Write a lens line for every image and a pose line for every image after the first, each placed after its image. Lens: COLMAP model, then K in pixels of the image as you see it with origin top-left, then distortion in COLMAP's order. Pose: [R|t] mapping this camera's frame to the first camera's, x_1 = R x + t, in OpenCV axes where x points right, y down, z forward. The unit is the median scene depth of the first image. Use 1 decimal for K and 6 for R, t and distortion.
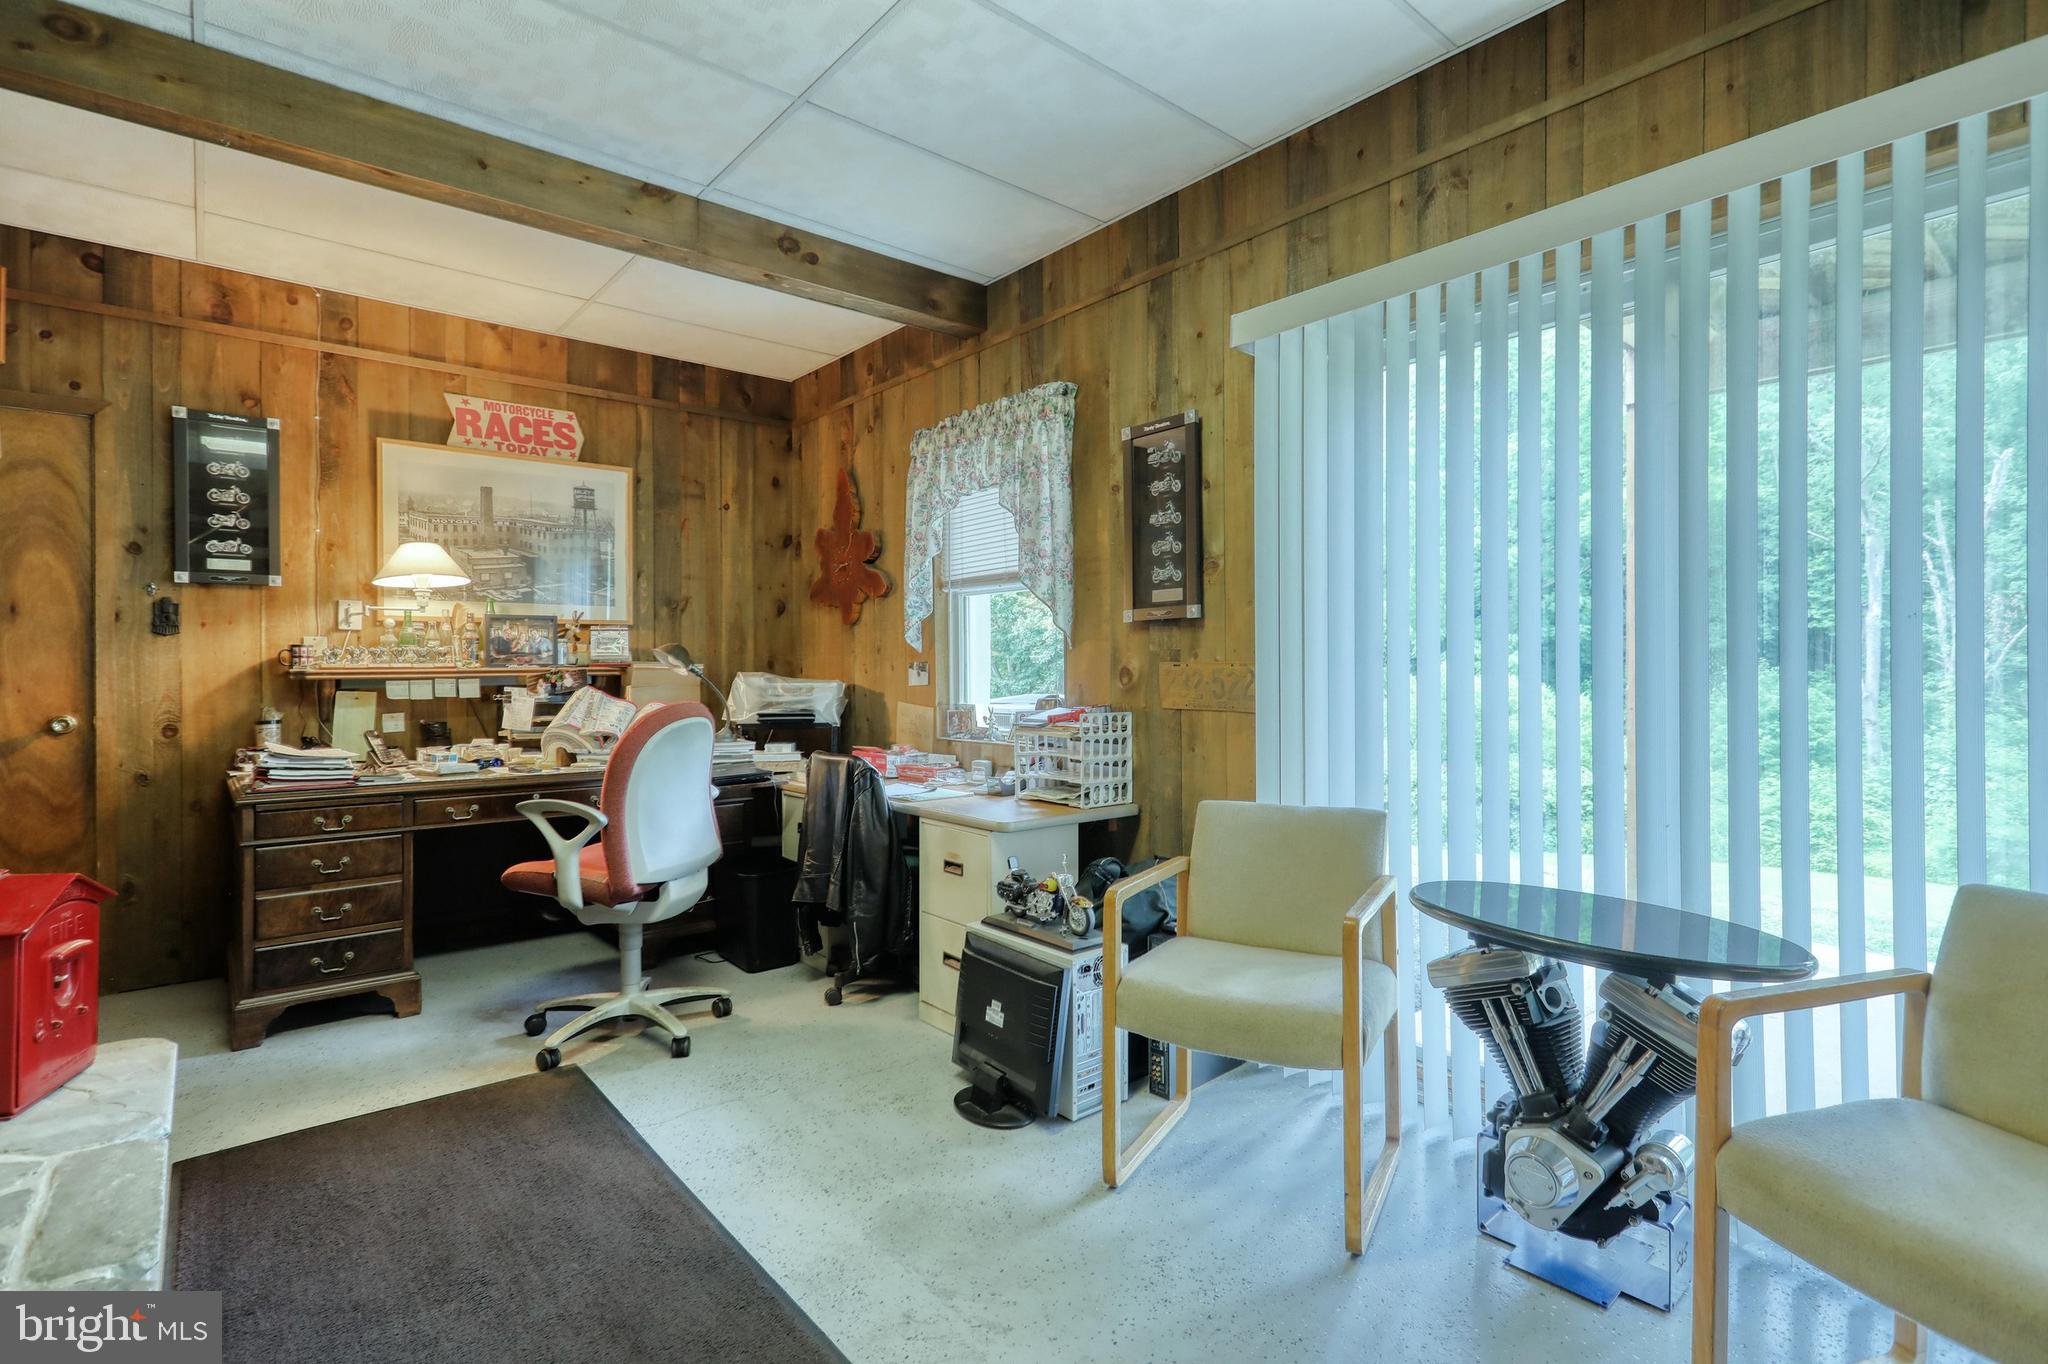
lens RADIAL K [[967.9, 0, 1024.0], [0, 967.9, 682.0], [0, 0, 1]] dist [-0.001253, 0.000743]
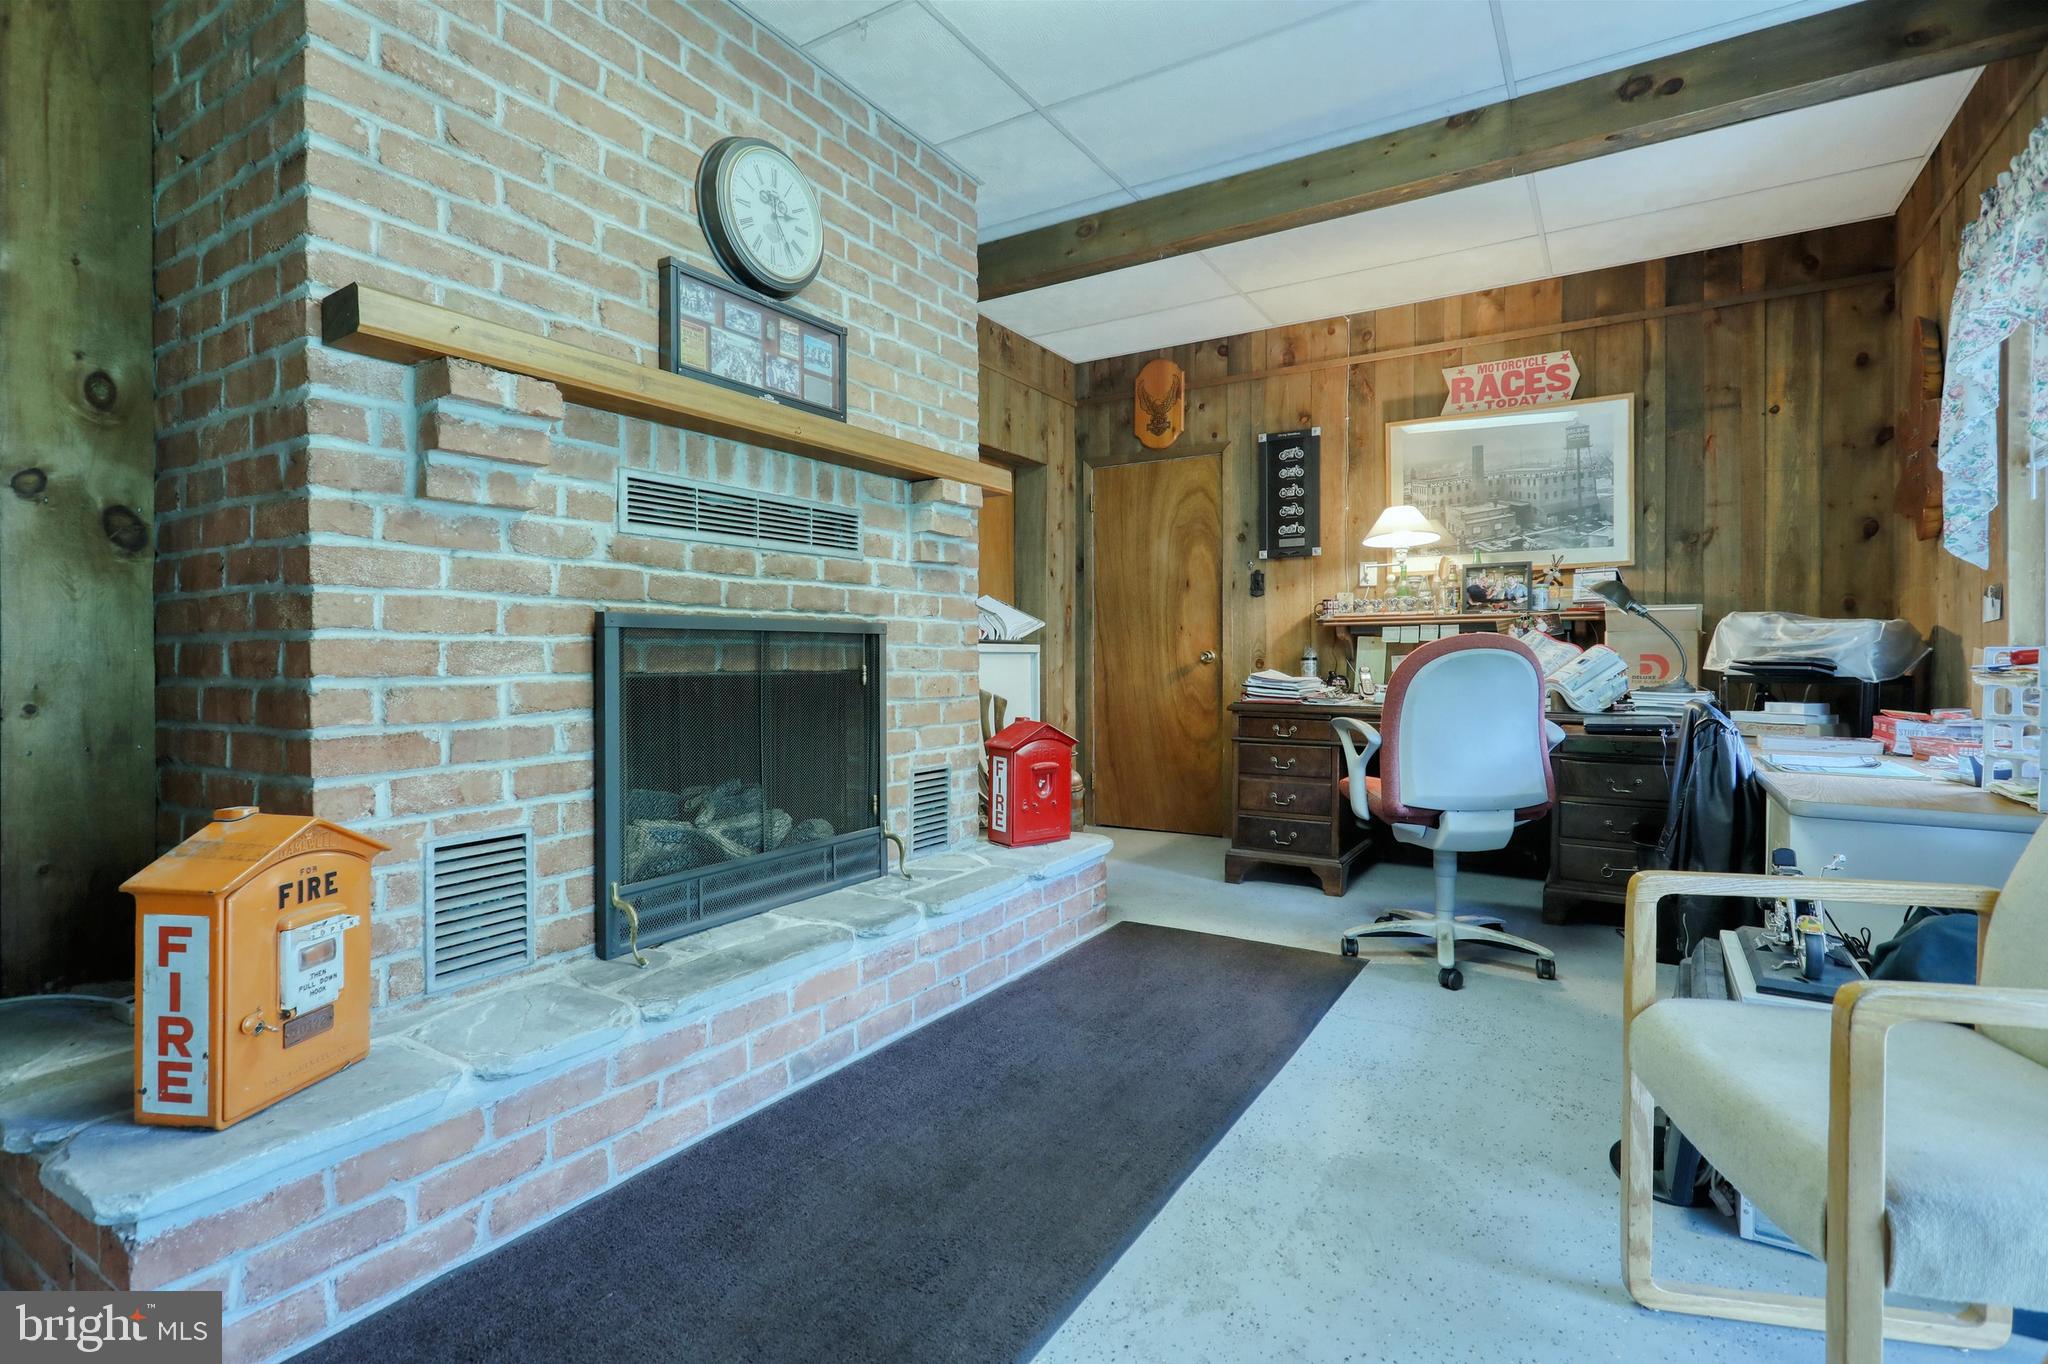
lens RADIAL K [[969.2, 0, 1024.8], [0, 969.2, 674.6], [0, 0, 1]] dist [-0.013912, 0.000457]
pose [[0.313162, 0.024241, -0.949390, 0.318874], [-0.009824, 0.999703, 0.022285, 0.033597], [0.949649, 0.002348, 0.313308, 0.196207]]
